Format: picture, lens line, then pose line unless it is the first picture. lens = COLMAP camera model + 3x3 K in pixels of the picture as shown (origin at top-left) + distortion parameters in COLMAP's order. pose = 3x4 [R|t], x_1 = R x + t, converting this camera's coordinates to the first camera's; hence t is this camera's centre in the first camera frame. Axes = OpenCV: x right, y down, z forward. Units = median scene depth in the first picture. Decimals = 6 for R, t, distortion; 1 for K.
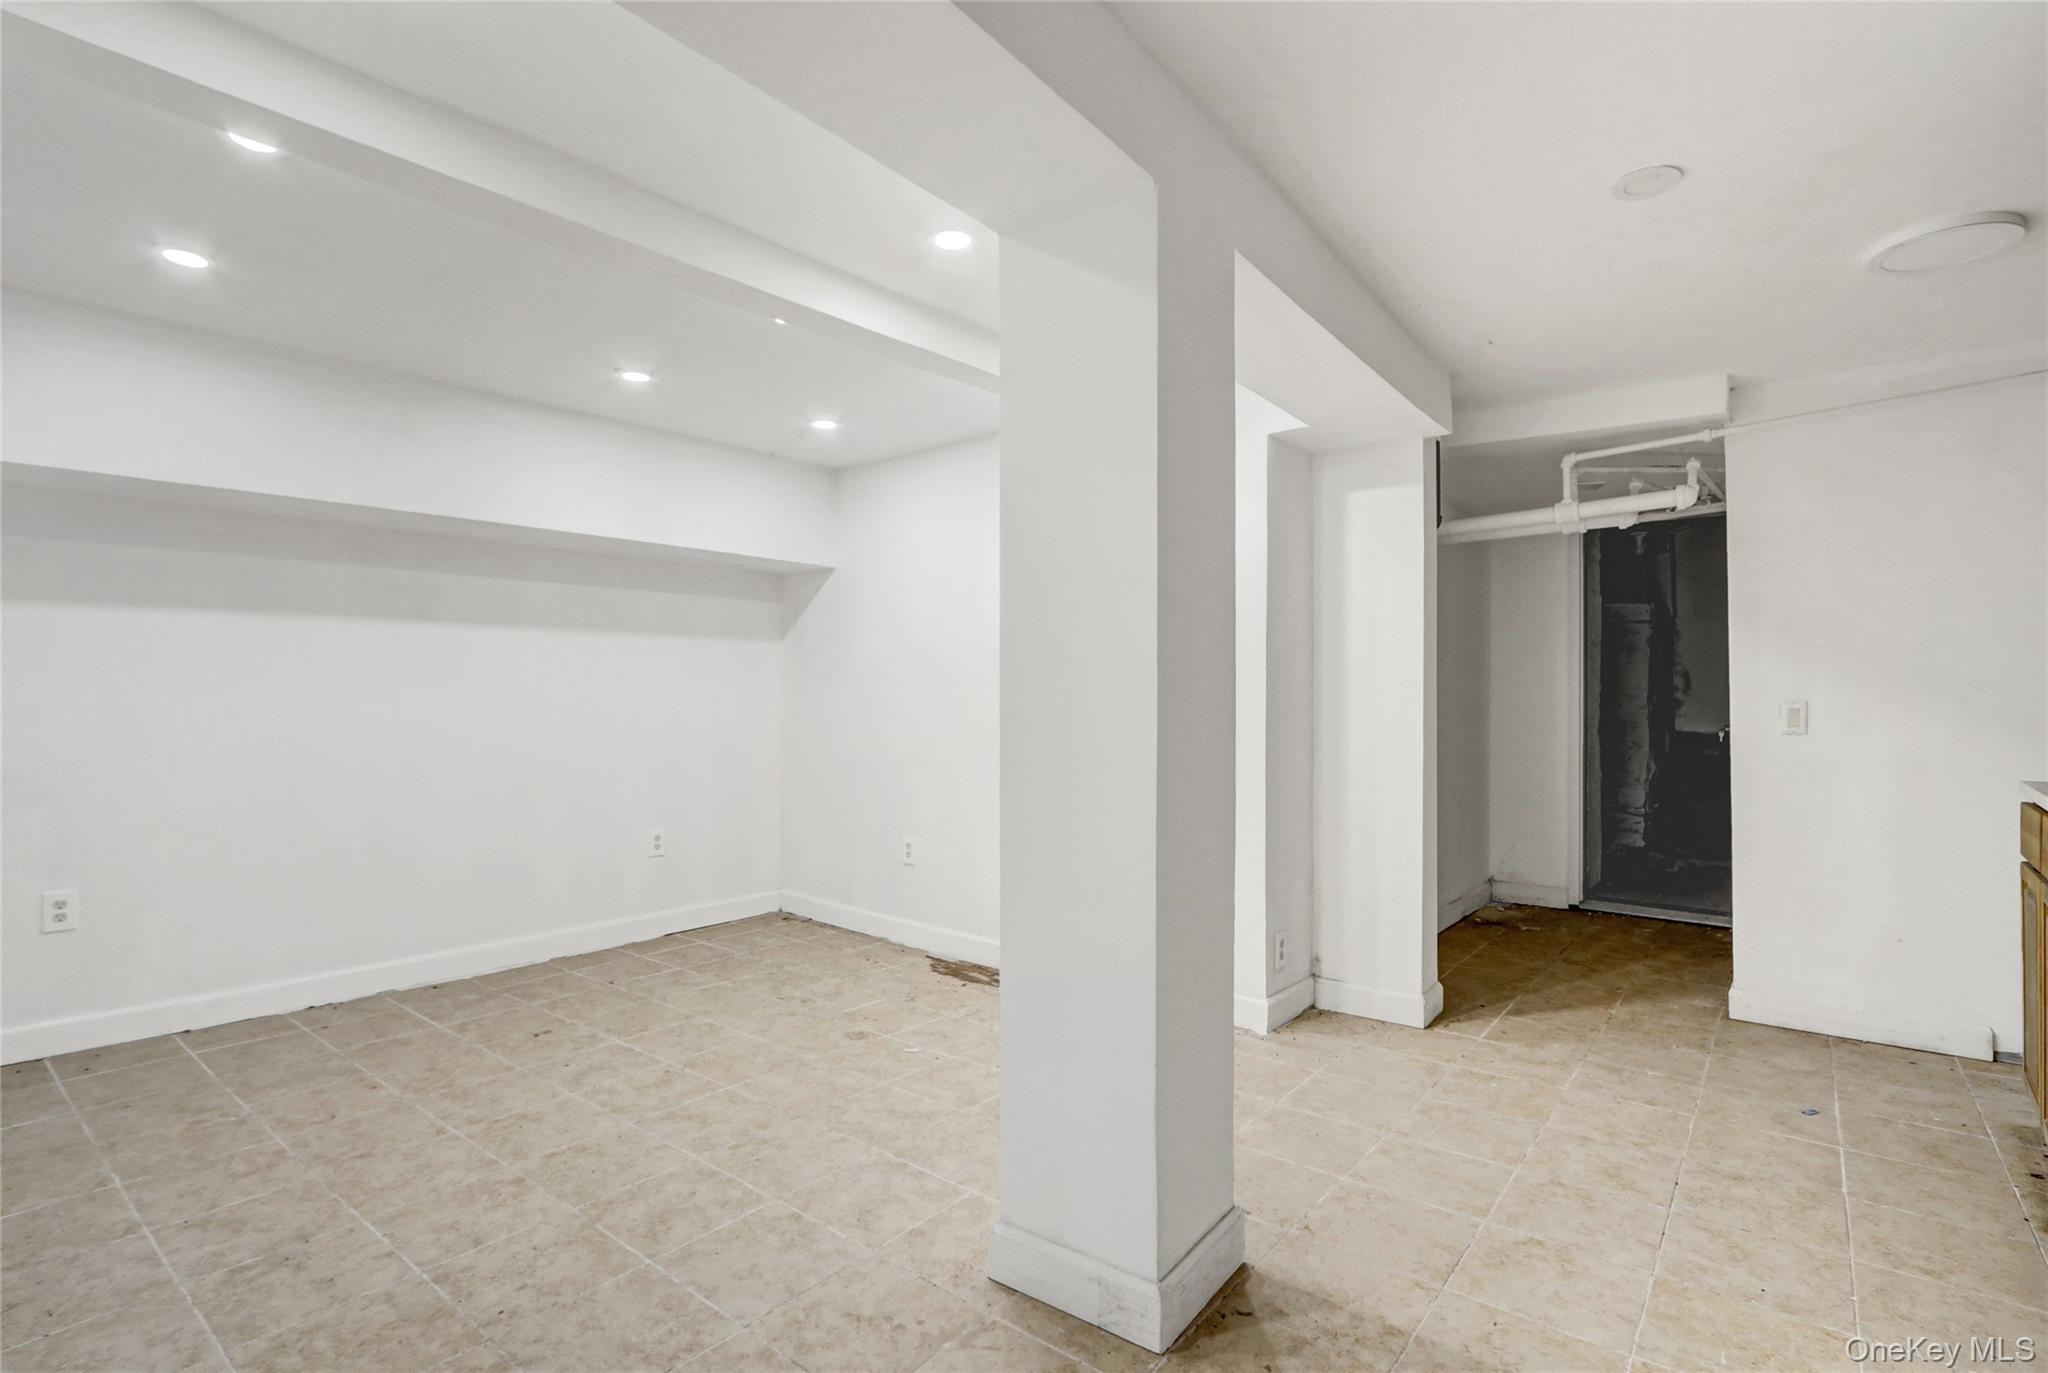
lens RADIAL K [[964.3, 0, 1018.6], [0, 964.3, 695.0], [0, 0, 1]] dist [-0.004820, 0.000359]
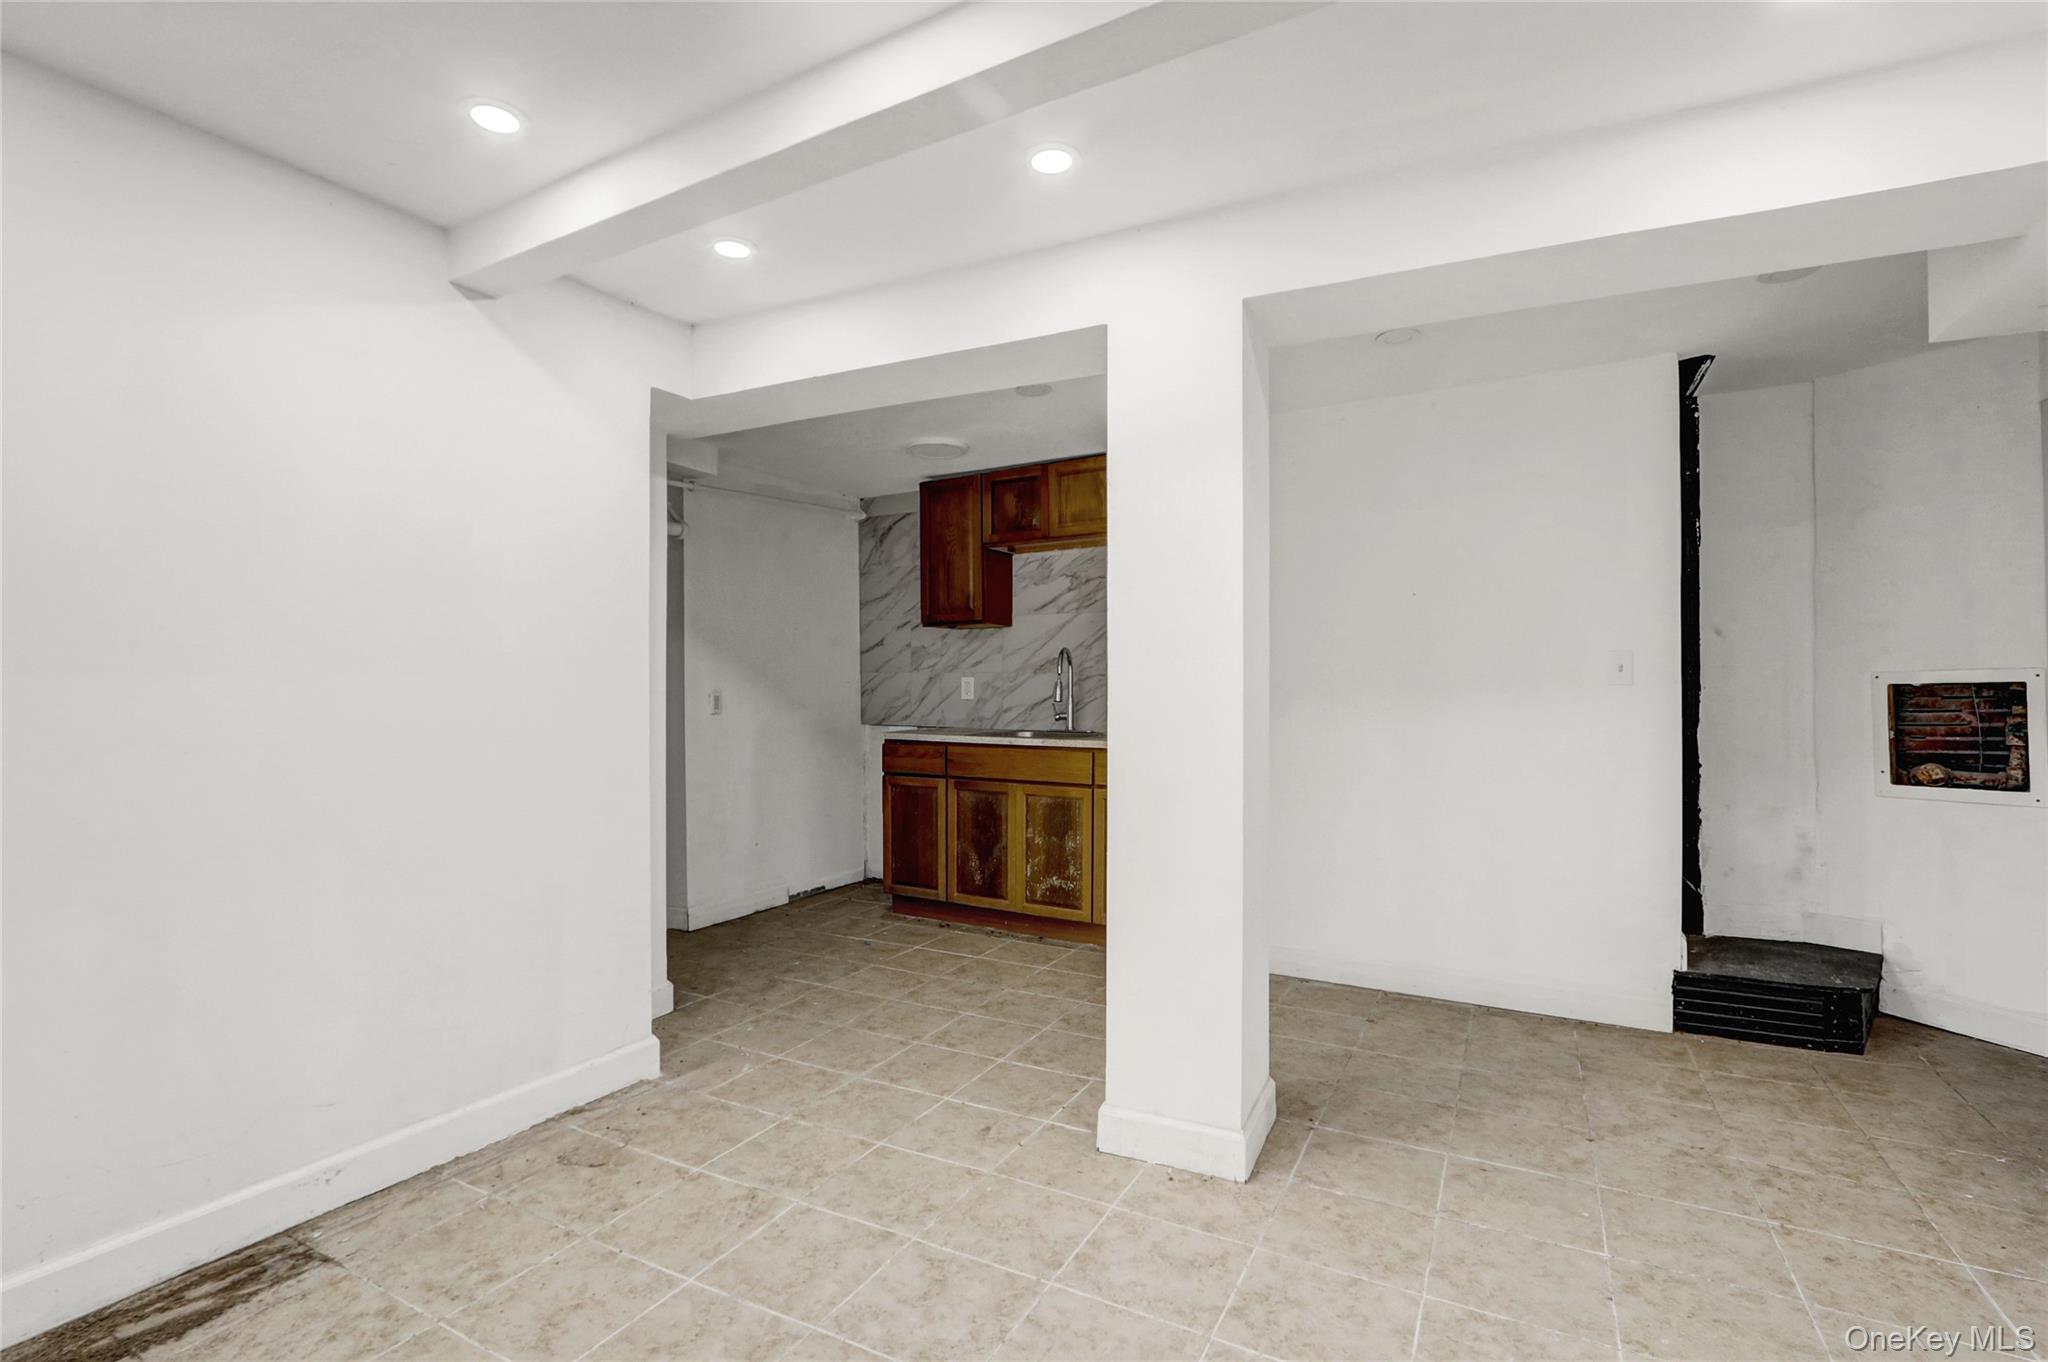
lens RADIAL K [[909.6, 0, 1019.8], [0, 909.6, 686.7], [0, 0, 1]] dist [-0.000891, 0.000012]
pose [[-0.170832, 0.008210, 0.985266, -0.728489], [-0.013648, 0.999850, -0.010697, 0.009680], [-0.985206, -0.015274, -0.170694, 0.988327]]
